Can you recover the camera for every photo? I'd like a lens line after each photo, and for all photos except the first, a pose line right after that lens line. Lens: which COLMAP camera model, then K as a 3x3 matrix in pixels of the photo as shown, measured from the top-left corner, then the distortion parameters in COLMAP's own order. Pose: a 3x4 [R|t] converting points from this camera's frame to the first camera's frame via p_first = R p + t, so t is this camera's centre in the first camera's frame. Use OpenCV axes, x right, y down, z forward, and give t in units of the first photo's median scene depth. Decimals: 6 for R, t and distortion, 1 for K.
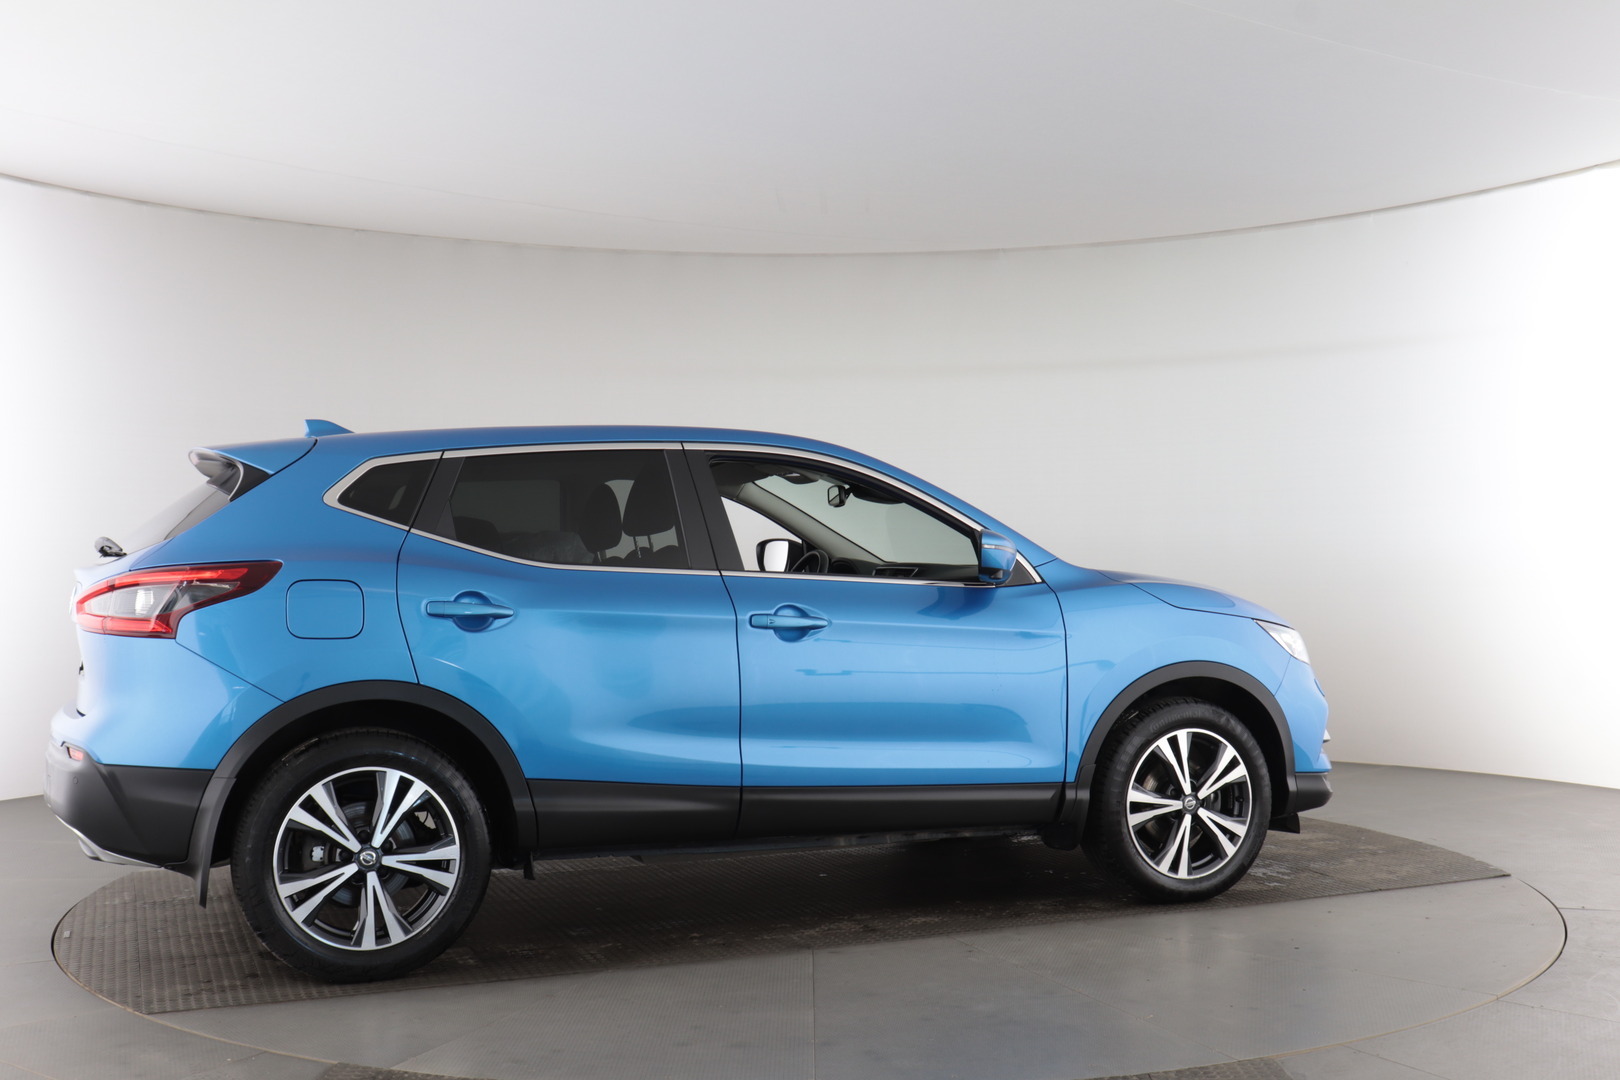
lens RADIAL K [[1720.9, 0, 814.1], [0, 1720.9, 557.9], [0, 0, 1]] dist [-0.095111, 0.027850]
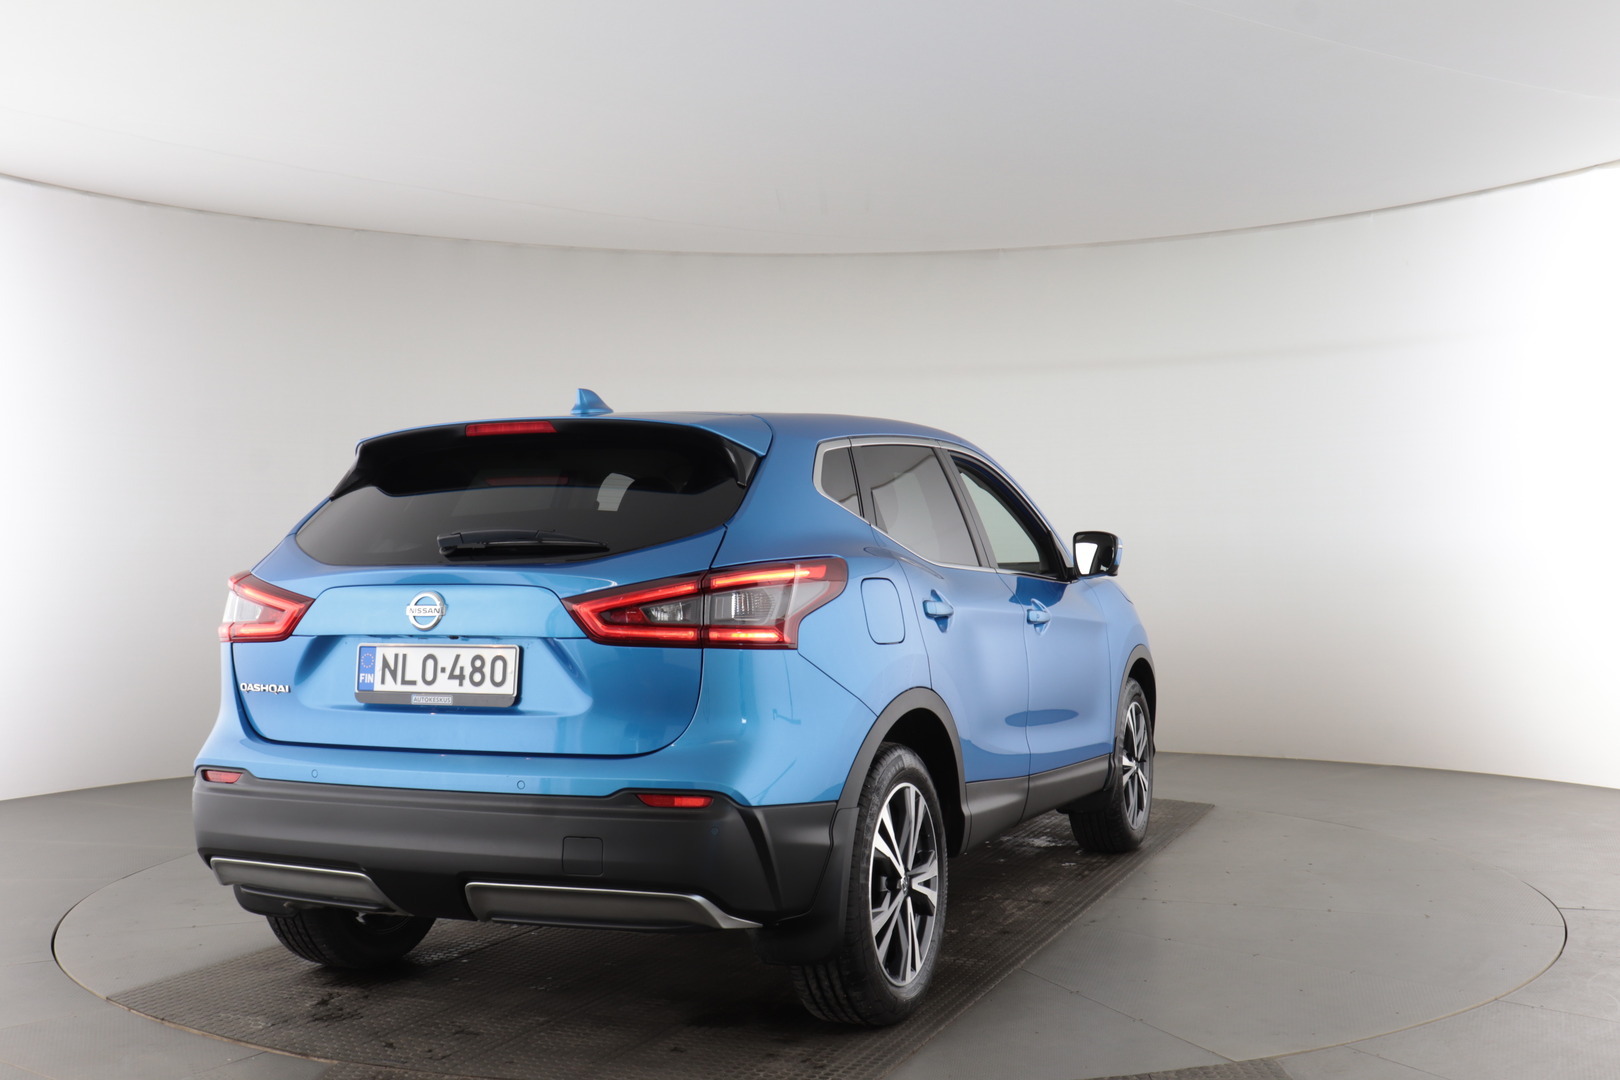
lens RADIAL K [[1720.9, 0, 814.1], [0, 1720.9, 557.9], [0, 0, 1]] dist [-0.095111, 0.027850]
pose [[0.710137, 0.000751, 0.704063, -0.852987], [0.003797, 0.999981, -0.004897, 0.005875], [-0.704054, 0.006151, 0.710120, 0.344504]]
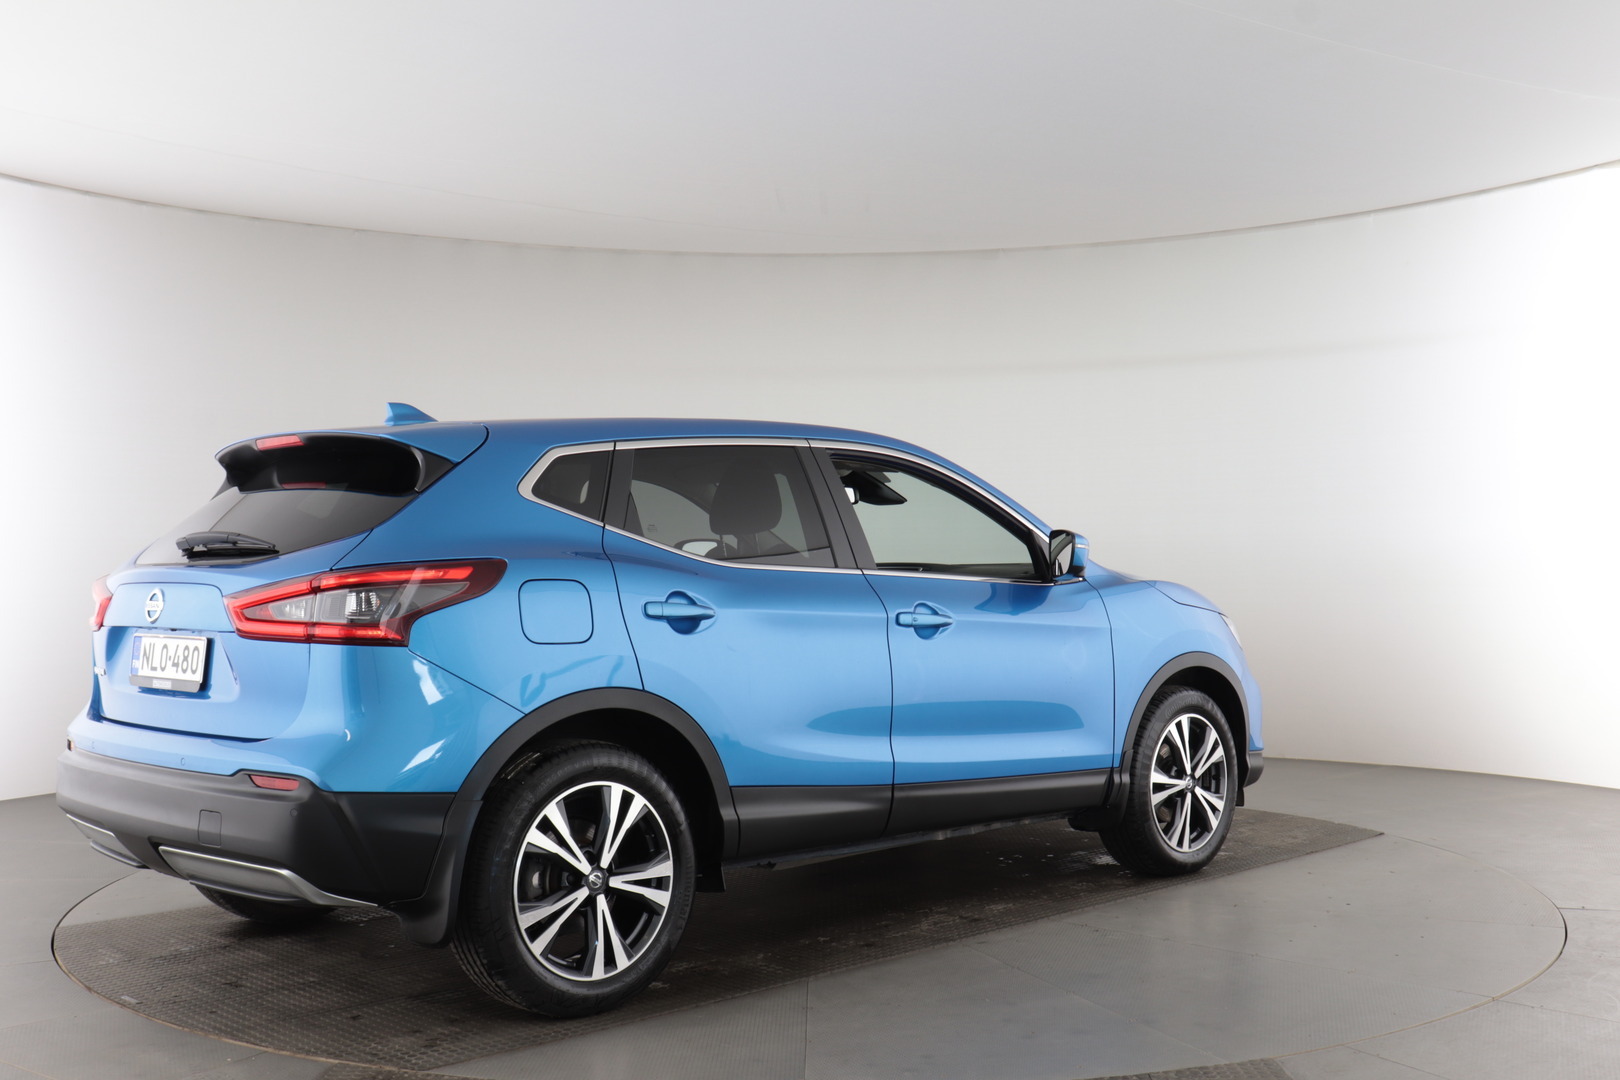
lens RADIAL K [[1720.9, 0, 814.1], [0, 1720.9, 557.9], [0, 0, 1]] dist [-0.095111, 0.027850]
pose [[0.927688, -0.000065, 0.373356, -0.451072], [0.001396, 0.999994, -0.003294, 0.004066], [-0.373353, 0.003577, 0.927682, 0.084997]]
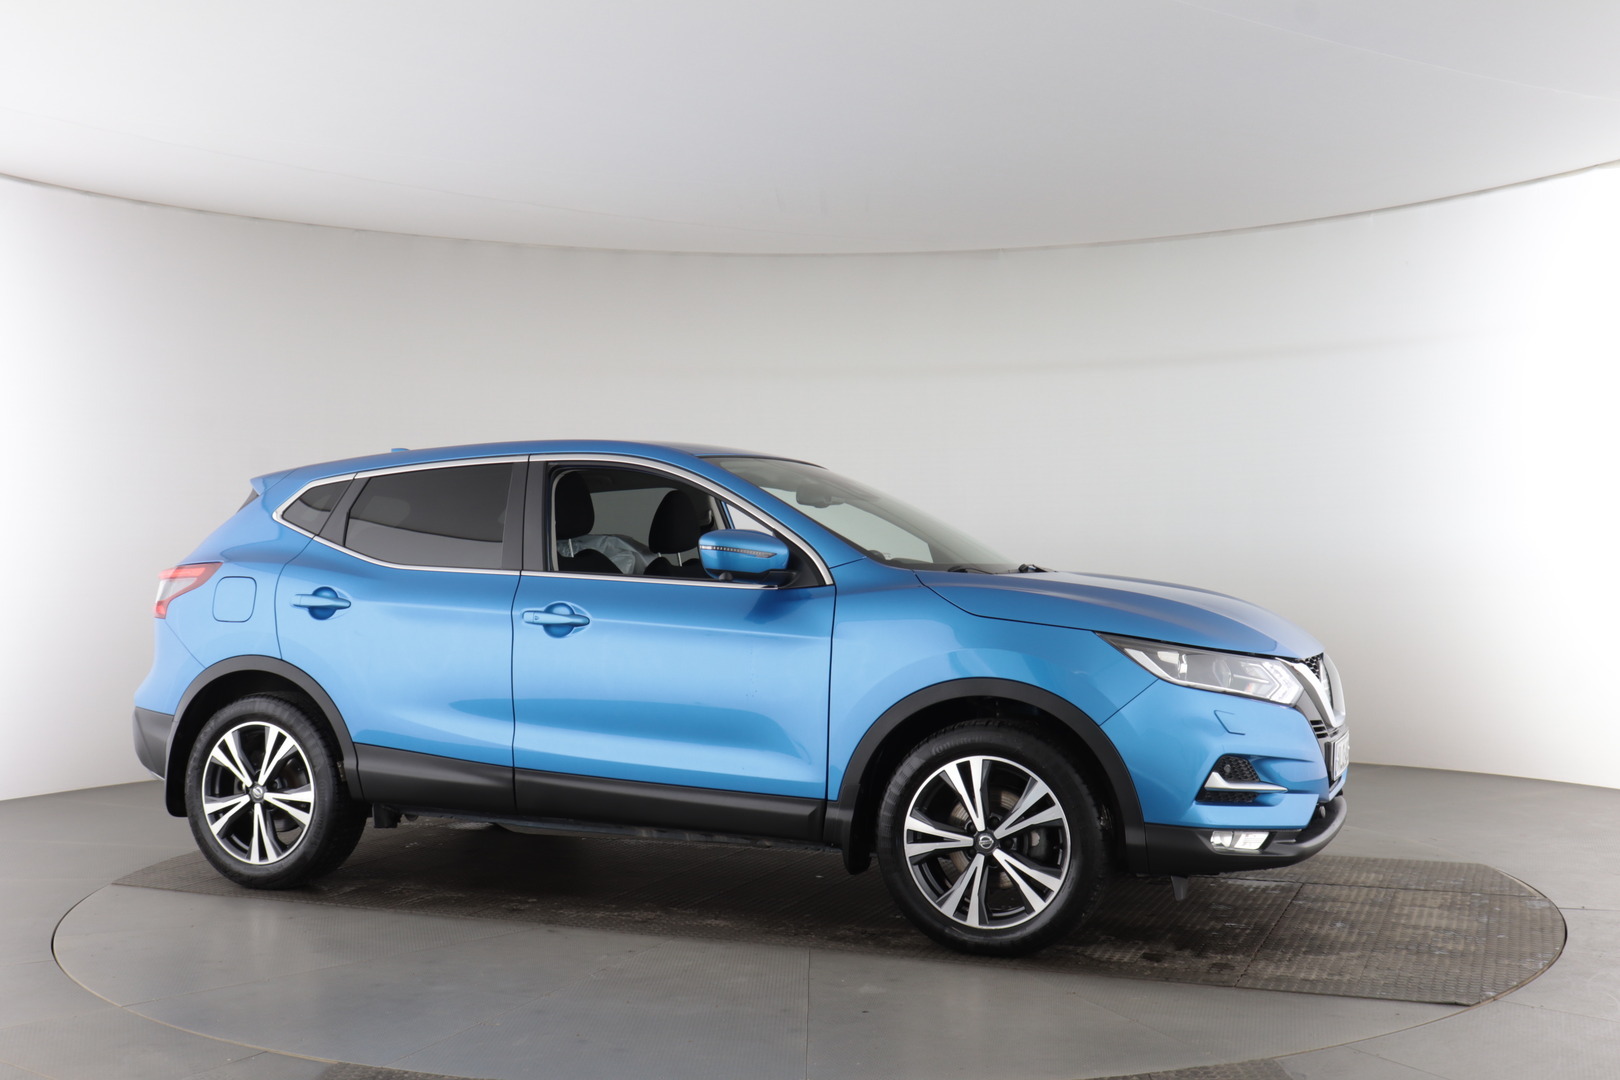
lens RADIAL K [[1720.9, 0, 814.1], [0, 1720.9, 557.9], [0, 0, 1]] dist [-0.095111, 0.027850]
pose [[0.700636, -0.000799, -0.713519, 0.860320], [0.001508, 0.999999, 0.000361, -0.001098], [0.713518, -0.001329, 0.700636, 0.361400]]
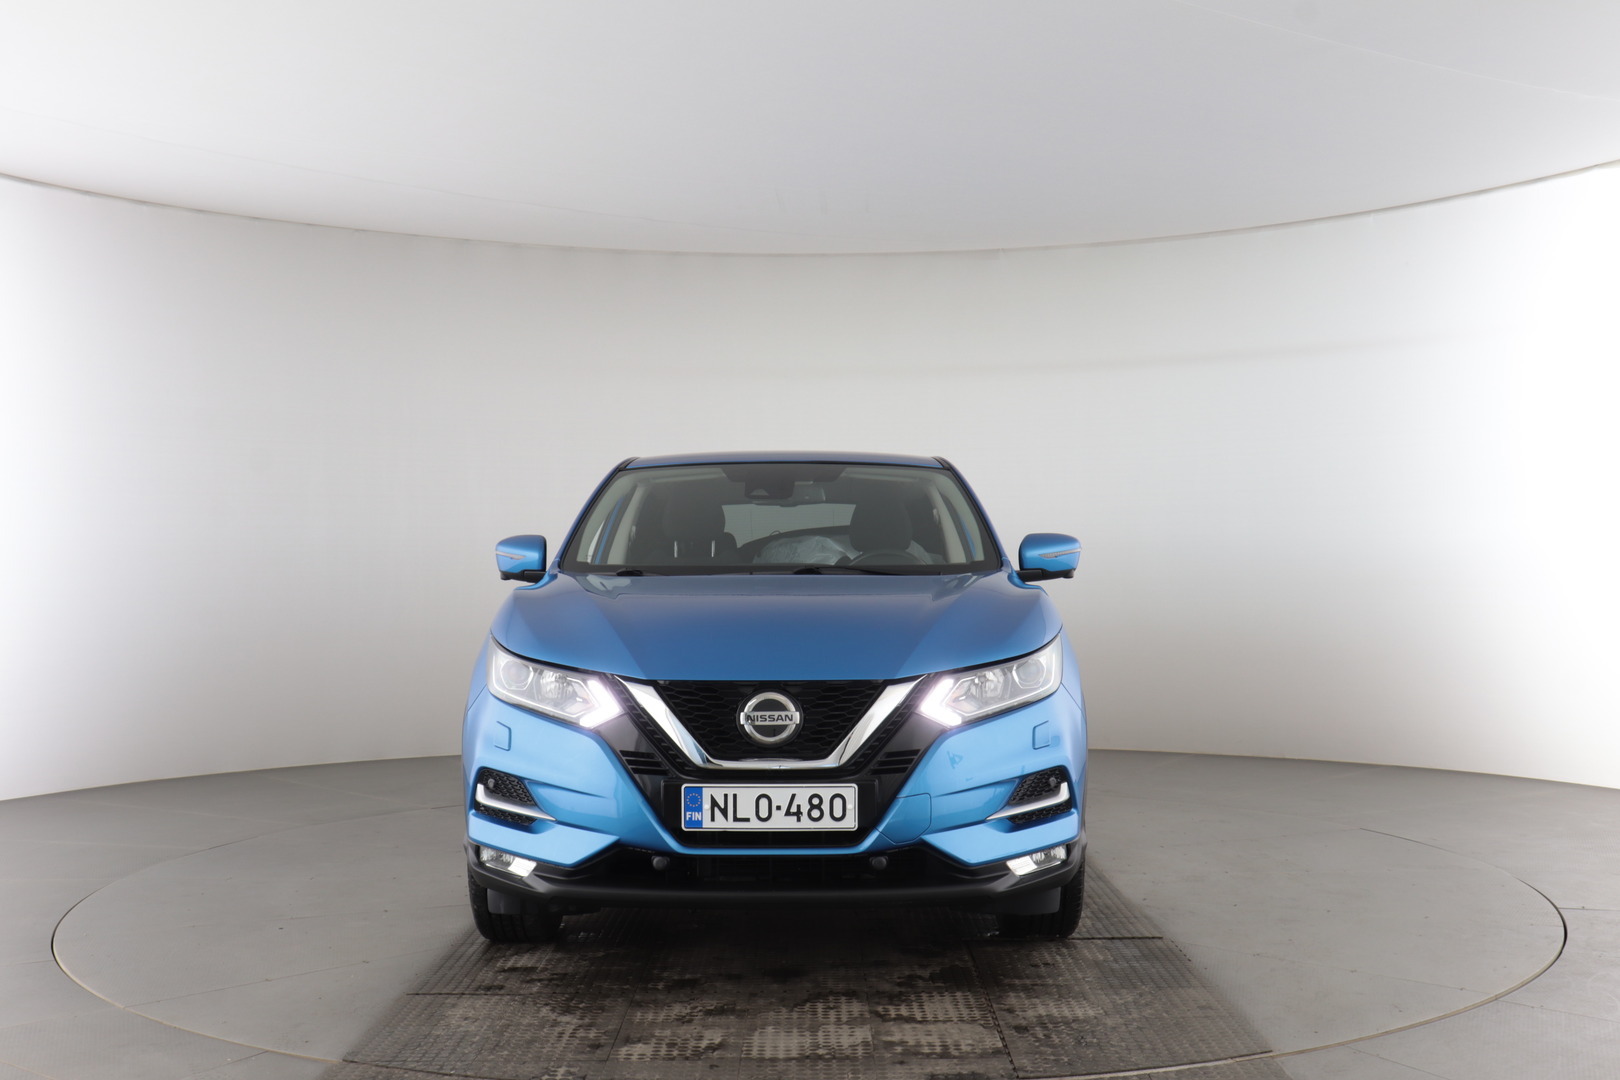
lens RADIAL K [[1720.9, 0, 814.1], [0, 1720.9, 557.9], [0, 0, 1]] dist [-0.095111, 0.027850]
pose [[-0.389465, 0.001313, -0.921040, 1.108189], [0.000892, 0.999999, 0.001048, -0.003482], [0.921041, -0.000414, -0.389466, 1.679306]]
